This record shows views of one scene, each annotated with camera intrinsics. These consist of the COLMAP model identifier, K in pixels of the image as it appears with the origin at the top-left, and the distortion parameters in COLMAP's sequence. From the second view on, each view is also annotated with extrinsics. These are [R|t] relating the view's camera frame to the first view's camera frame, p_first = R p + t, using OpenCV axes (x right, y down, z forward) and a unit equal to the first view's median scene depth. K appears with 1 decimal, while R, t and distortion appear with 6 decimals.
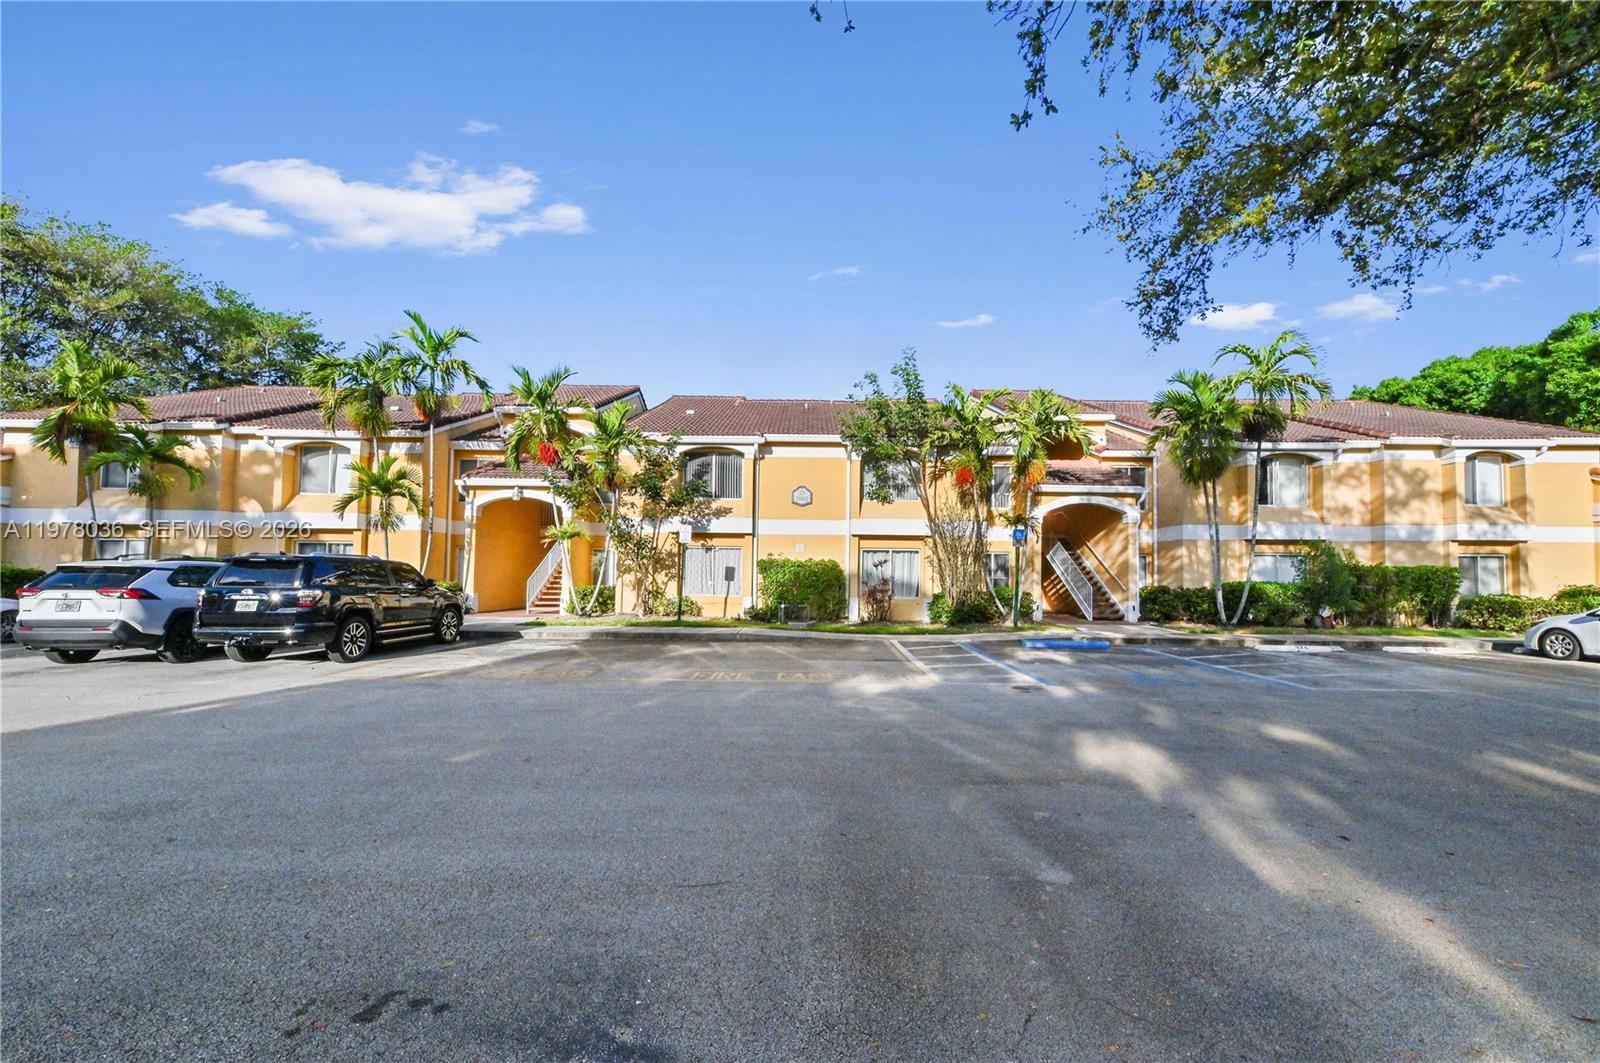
lens RADIAL K [[626.6, 0, 801.8], [0, 626.6, 519.8], [0, 0, 1]] dist [0.007692, 0.000240]
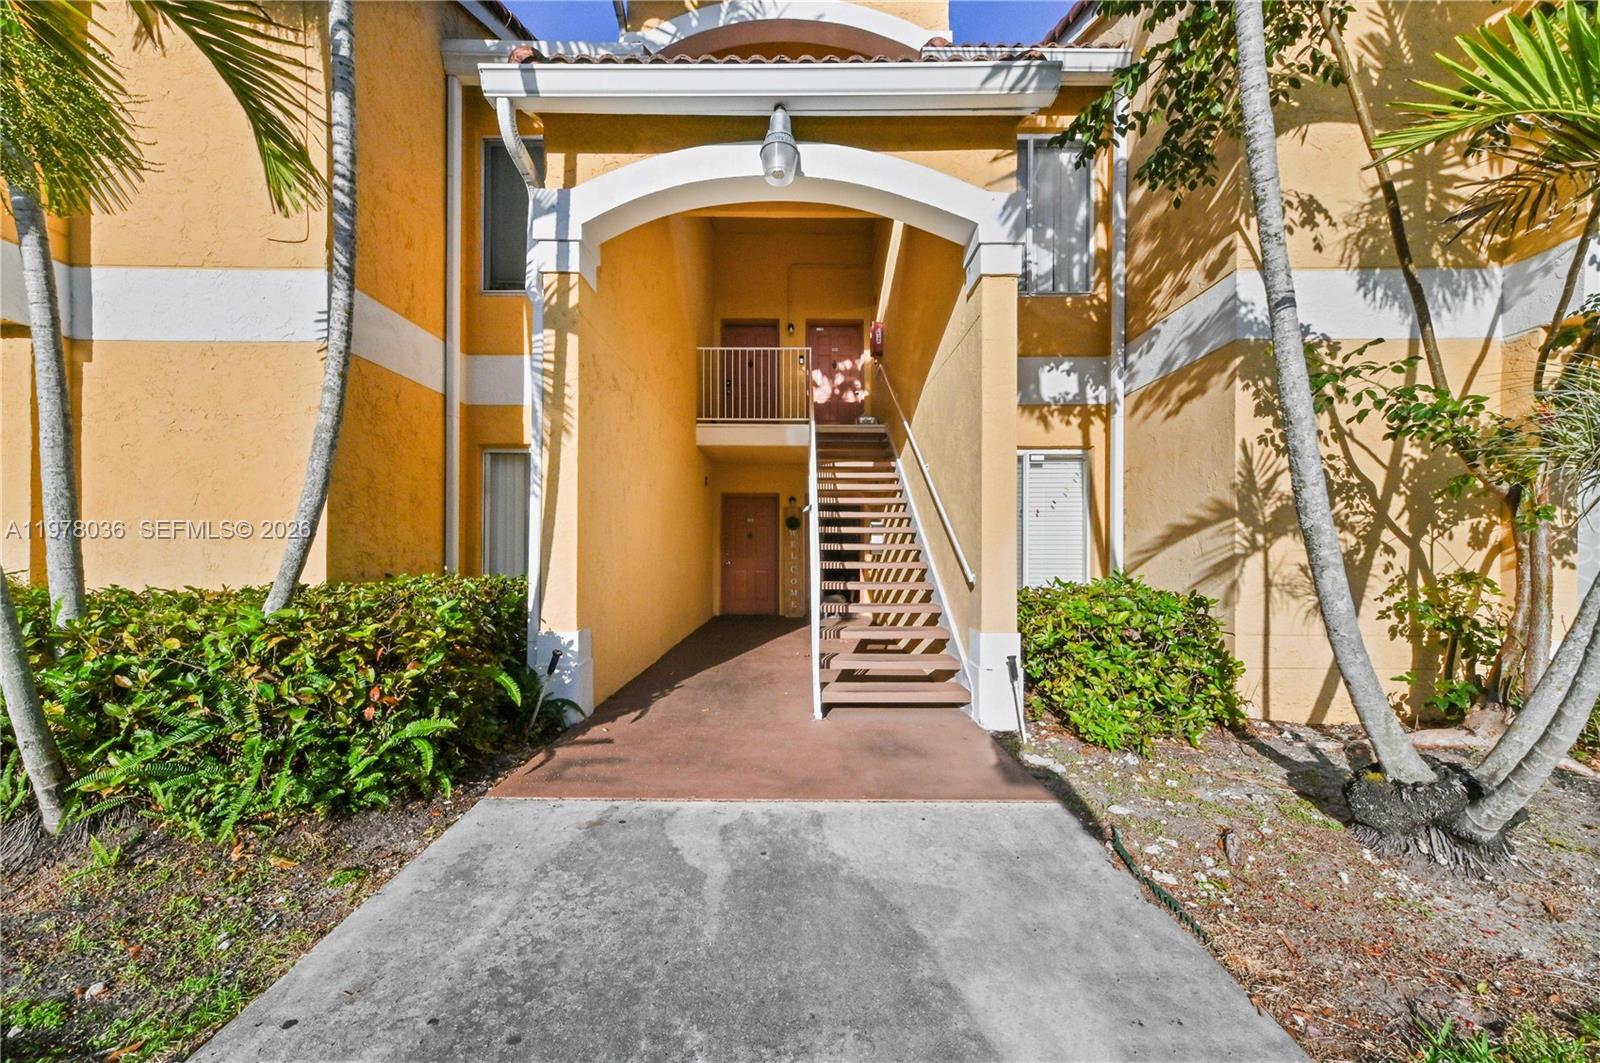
lens RADIAL K [[626.6, 0, 801.8], [0, 626.6, 519.8], [0, 0, 1]] dist [0.007692, 0.000240]
pose [[0.999931, -0.011727, -0.001026, -0.444834], [0.011754, 0.999428, 0.031698, 0.072024], [0.000653, -0.031708, 0.999497, 0.784817]]
